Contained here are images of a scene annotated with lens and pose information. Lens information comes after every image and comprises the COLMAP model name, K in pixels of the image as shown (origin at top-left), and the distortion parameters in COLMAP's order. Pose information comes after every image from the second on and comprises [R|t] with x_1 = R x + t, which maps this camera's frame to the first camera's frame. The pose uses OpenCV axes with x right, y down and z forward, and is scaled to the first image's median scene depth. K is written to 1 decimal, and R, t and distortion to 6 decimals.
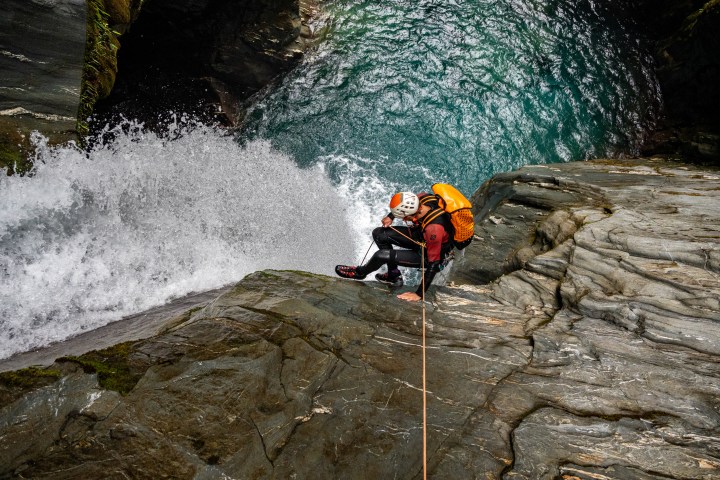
lens RADIAL K [[608.8, 0, 370.9], [0, 608.8, 238.3], [0, 0, 1]] dist [-0.196315, 0.148237]
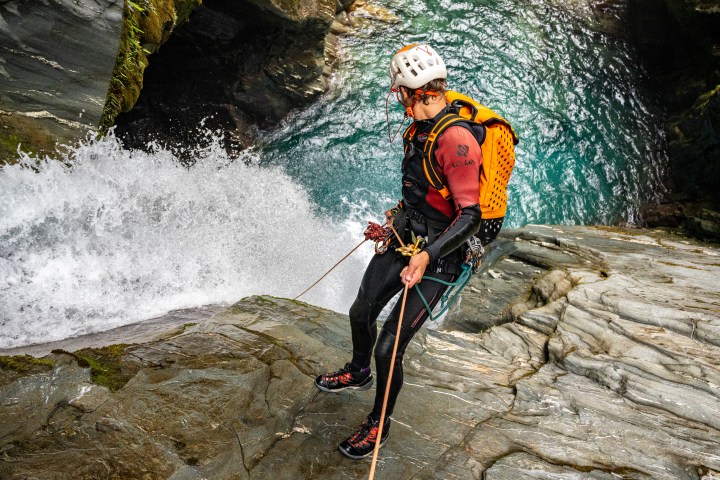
lens RADIAL K [[608.8, 0, 370.9], [0, 608.8, 238.3], [0, 0, 1]] dist [-0.196315, 0.148237]
pose [[0.994168, 0.107654, -0.006359, 0.003356], [-0.107832, 0.991551, -0.072108, 0.011559], [-0.001457, 0.072373, 0.997377, -0.023004]]
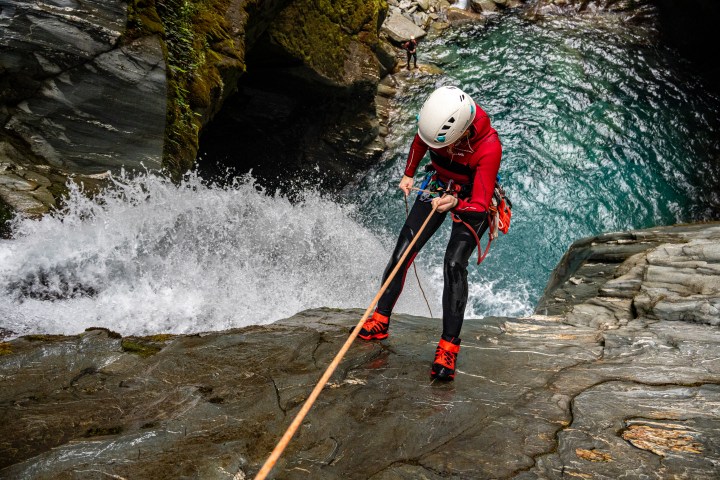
lens RADIAL K [[581.8, 0, 370.7], [0, 581.8, 242.5], [0, 0, 1]] dist [-0.205113, 0.136217]
pose [[0.985589, -0.071186, -0.153452, 0.046821], [0.043762, 0.983560, -0.175198, 0.119597], [0.163401, 0.165958, 0.972501, 0.059733]]
